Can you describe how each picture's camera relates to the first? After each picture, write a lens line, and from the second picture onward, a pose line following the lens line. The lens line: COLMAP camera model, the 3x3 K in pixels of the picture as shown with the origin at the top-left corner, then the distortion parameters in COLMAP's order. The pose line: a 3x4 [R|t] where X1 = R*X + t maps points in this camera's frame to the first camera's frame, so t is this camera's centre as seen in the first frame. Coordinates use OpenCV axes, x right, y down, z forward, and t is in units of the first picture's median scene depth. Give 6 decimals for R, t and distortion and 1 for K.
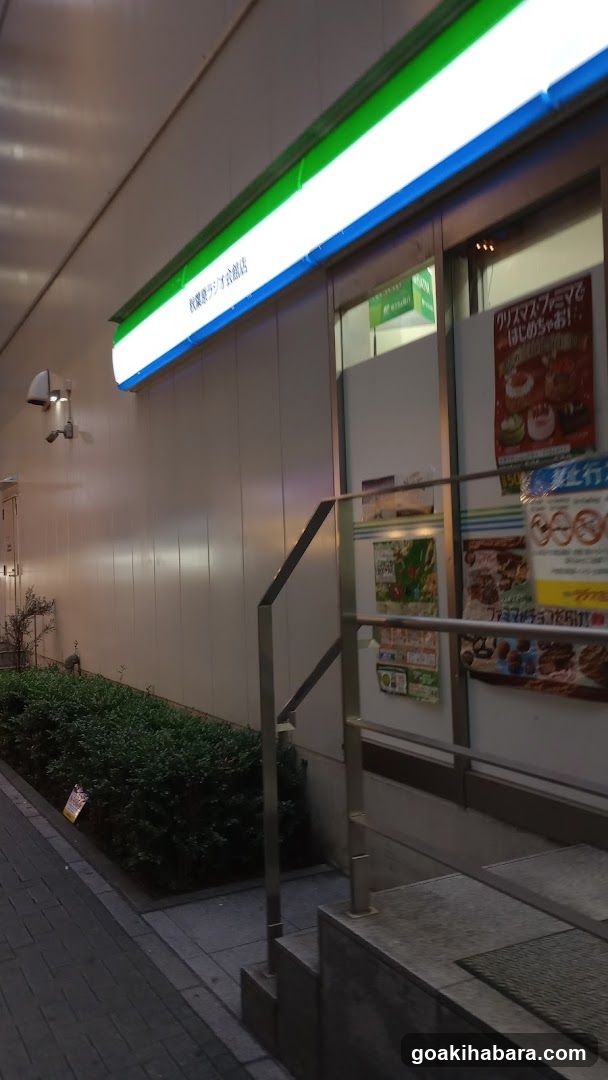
lens RADIAL K [[902.6, 0, 304.9], [0, 902.6, 535.2], [0, 0, 1]] dist [0.016258, 0.002728]
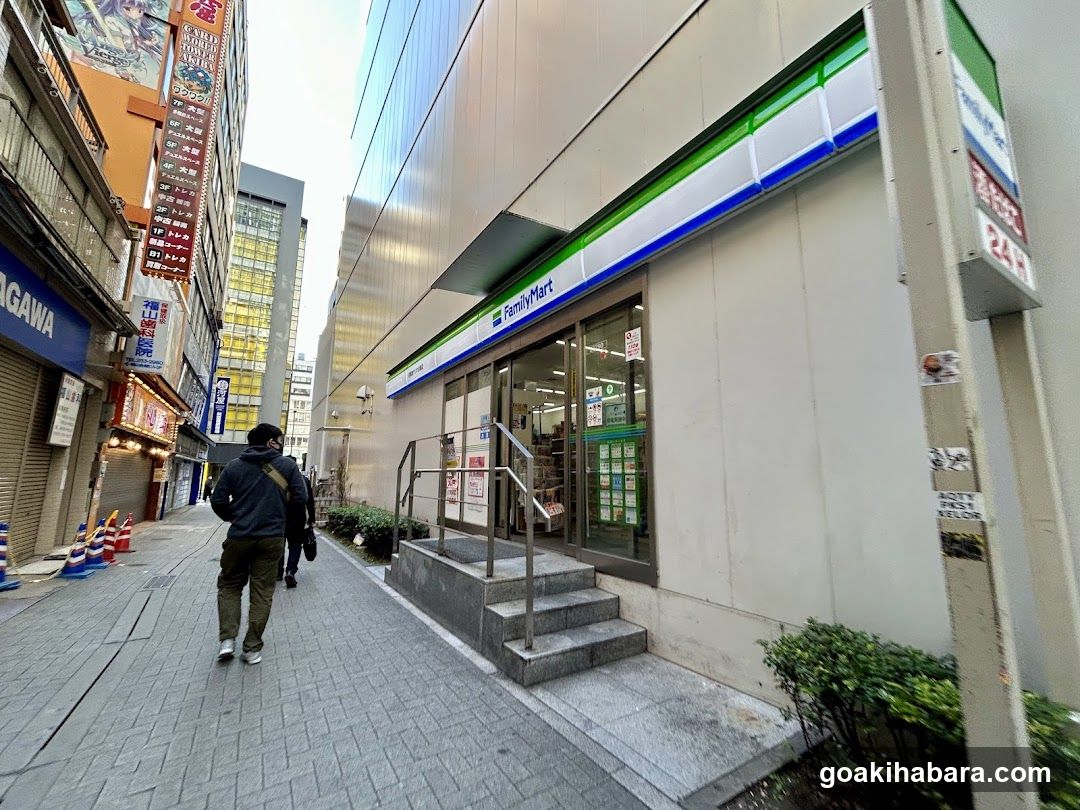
lens RADIAL K [[447.4, 0, 541.5], [0, 447.4, 401.1], [0, 0, 1]] dist [0.011561, -0.001773]
pose [[0.995737, 0.052762, 0.075655, 0.255477], [-0.042582, 0.990551, -0.130369, 0.010306], [-0.081819, 0.126591, 0.988575, -0.620816]]
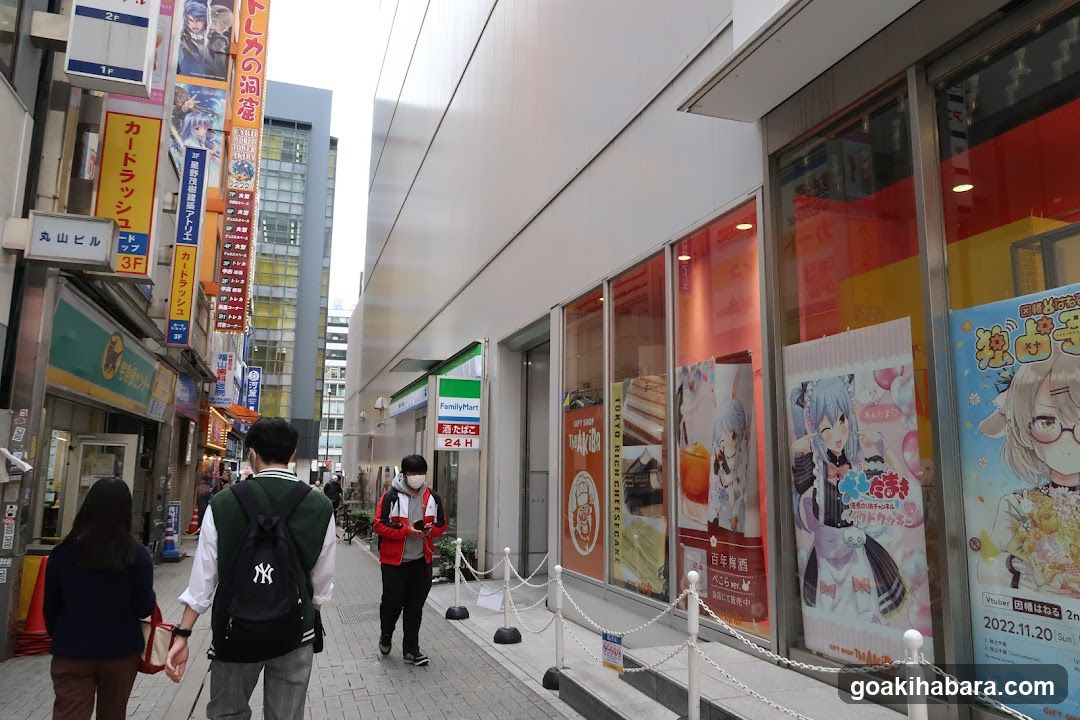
lens RADIAL K [[750.3, 0, 548.1], [0, 750.3, 352.6], [0, 0, 1]] dist [-0.013443, 0.006230]
pose [[0.988909, 0.020206, -0.147143, 1.207195], [-0.037386, 0.992669, -0.114941, -0.168313], [0.143742, 0.119168, 0.982414, -2.587628]]
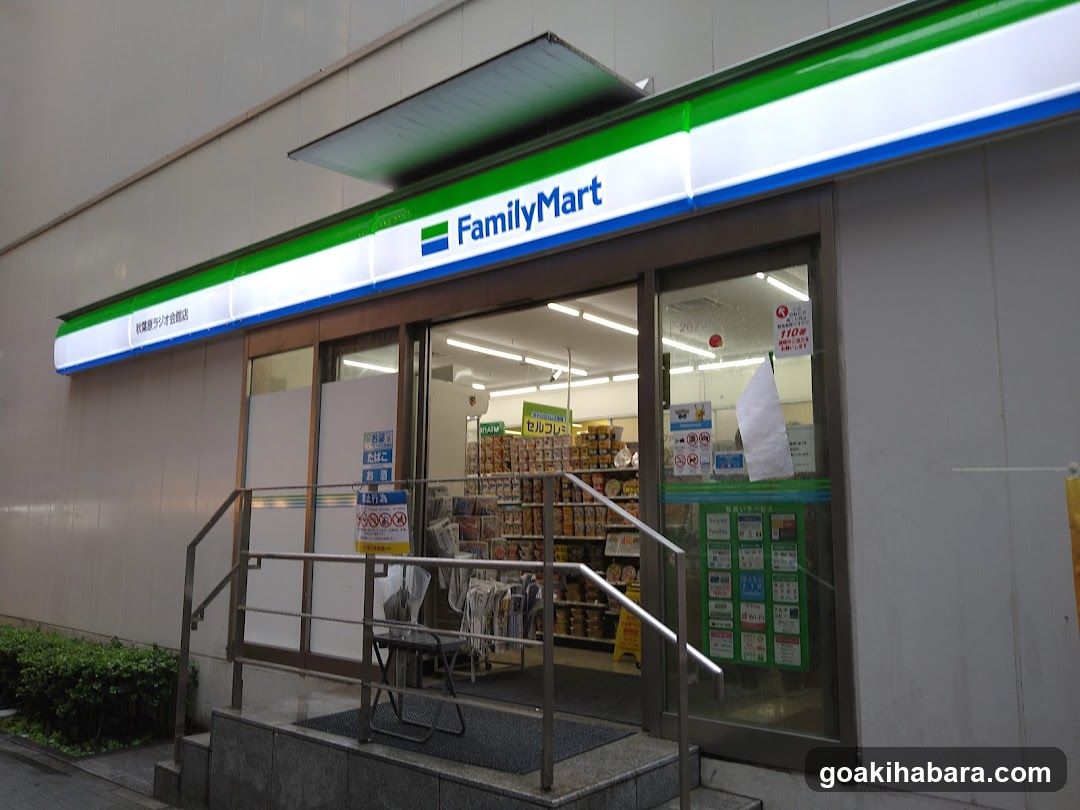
lens RADIAL K [[868.1, 0, 536.2], [0, 868.1, 394.9], [0, 0, 1]] dist [0.028292, -0.049575]
pose [[0.927974, 0.093723, 0.360666, -0.040047], [-0.050032, 0.990428, -0.128644, -0.018880], [-0.369271, 0.101334, 0.923781, -0.529272]]
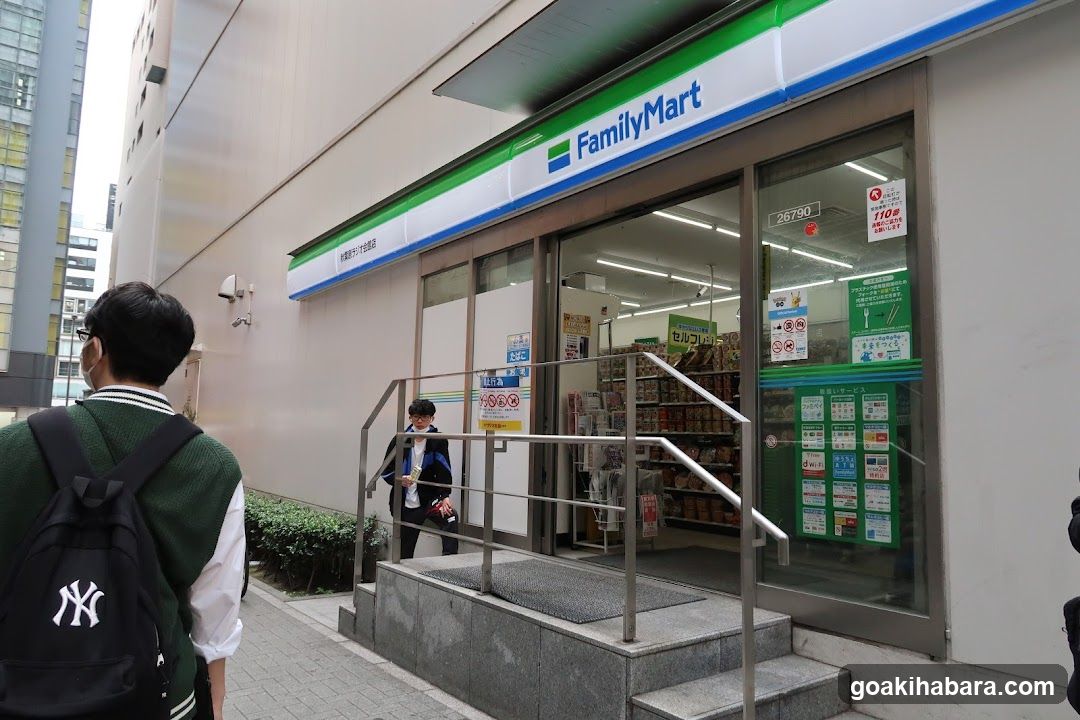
lens RADIAL K [[750.3, 0, 544.7], [0, 750.3, 352.2], [0, 0, 1]] dist [-0.013443, 0.006230]
pose [[0.986080, 0.070709, 0.150490, 0.059256], [-0.059006, 0.994977, -0.080863, 0.010340], [-0.155452, 0.070857, 0.985299, -0.502373]]
